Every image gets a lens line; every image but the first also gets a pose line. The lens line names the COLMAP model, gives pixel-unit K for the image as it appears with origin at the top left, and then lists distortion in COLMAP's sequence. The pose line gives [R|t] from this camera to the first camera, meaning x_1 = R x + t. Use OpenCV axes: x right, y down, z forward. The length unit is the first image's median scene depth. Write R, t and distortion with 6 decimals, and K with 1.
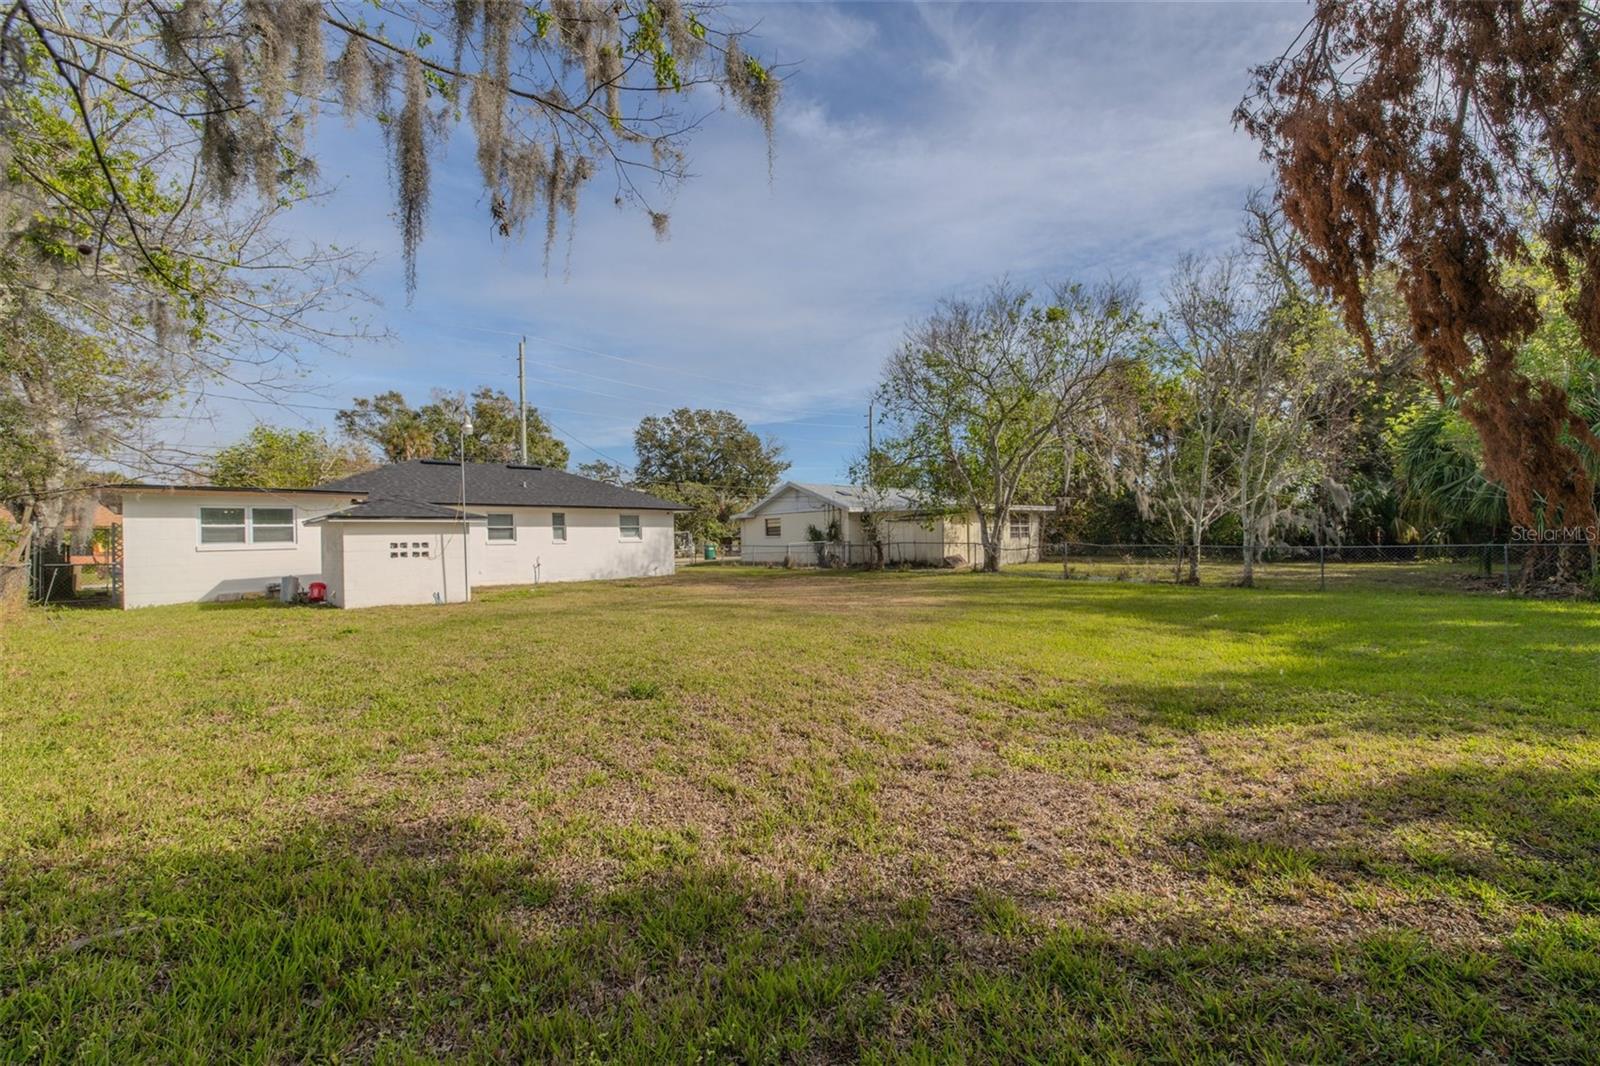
lens RADIAL K [[682.7, 0, 802.1], [0, 682.7, 533.3], [0, 0, 1]] dist [-0.000177, 0.000103]
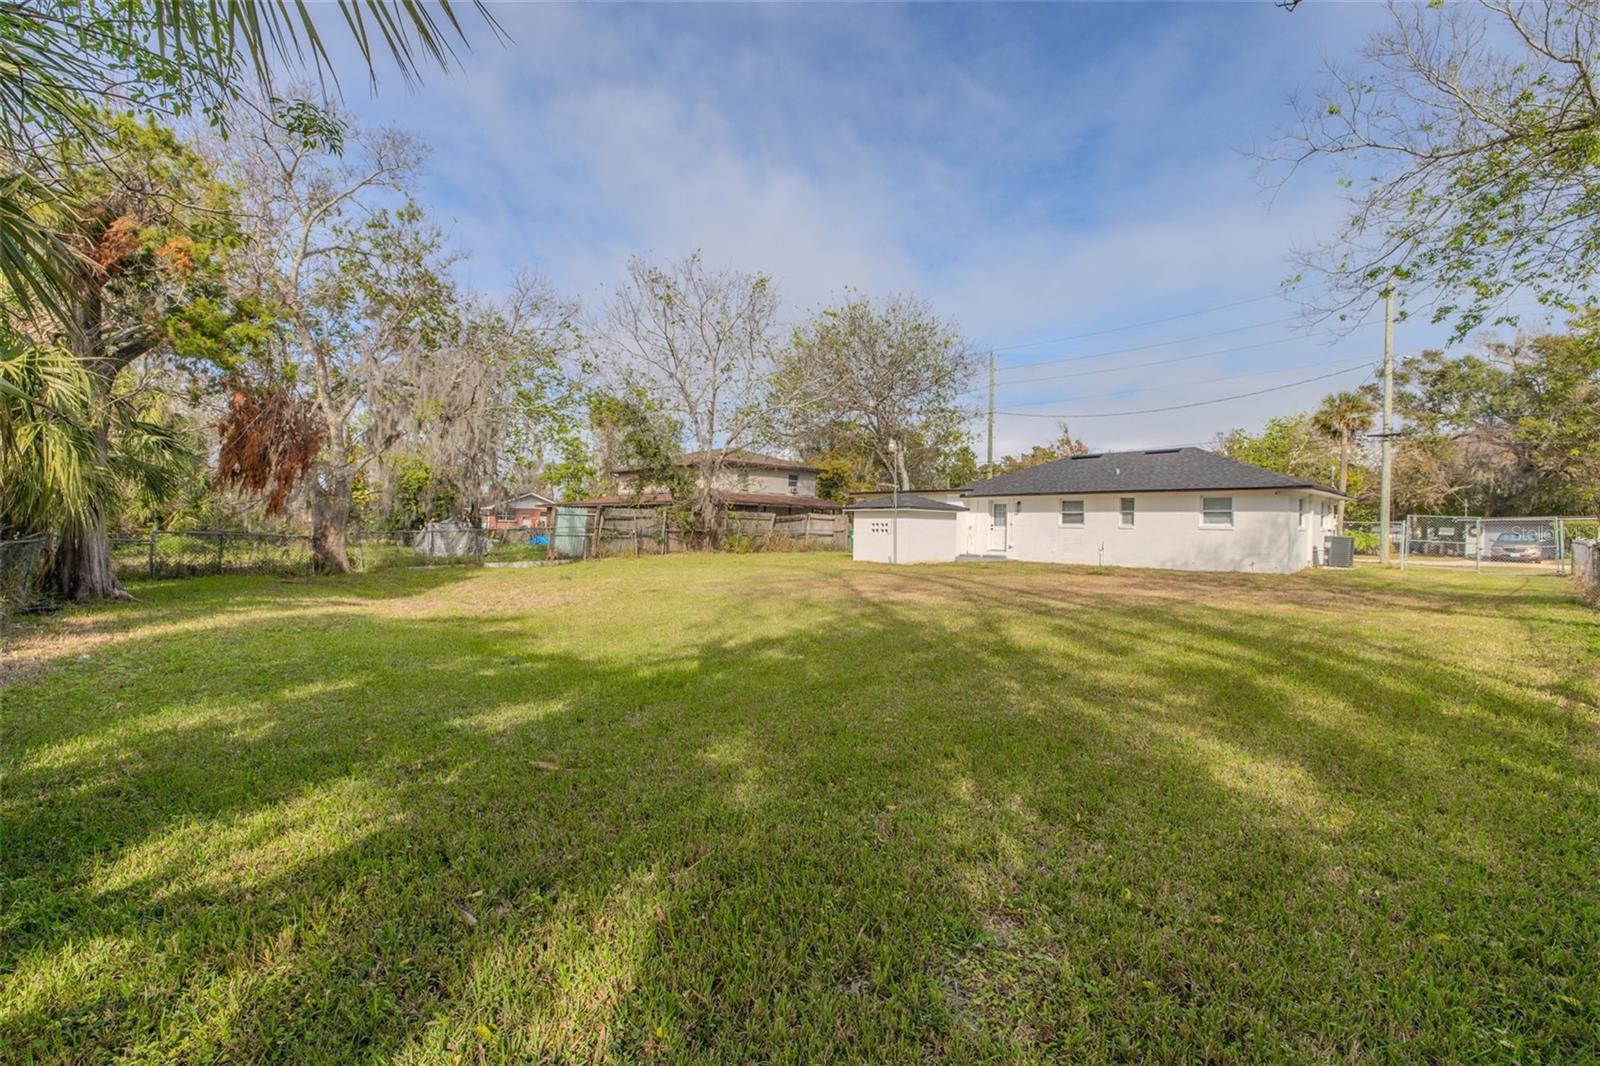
lens RADIAL K [[682.7, 0, 801.1], [0, 682.7, 524.1], [0, 0, 1]] dist [-0.000177, 0.000103]
pose [[-0.022391, 0.018379, -0.999580, 0.598102], [-0.002692, 0.999826, 0.018444, -0.007962], [0.999746, 0.003104, -0.022338, 0.505613]]
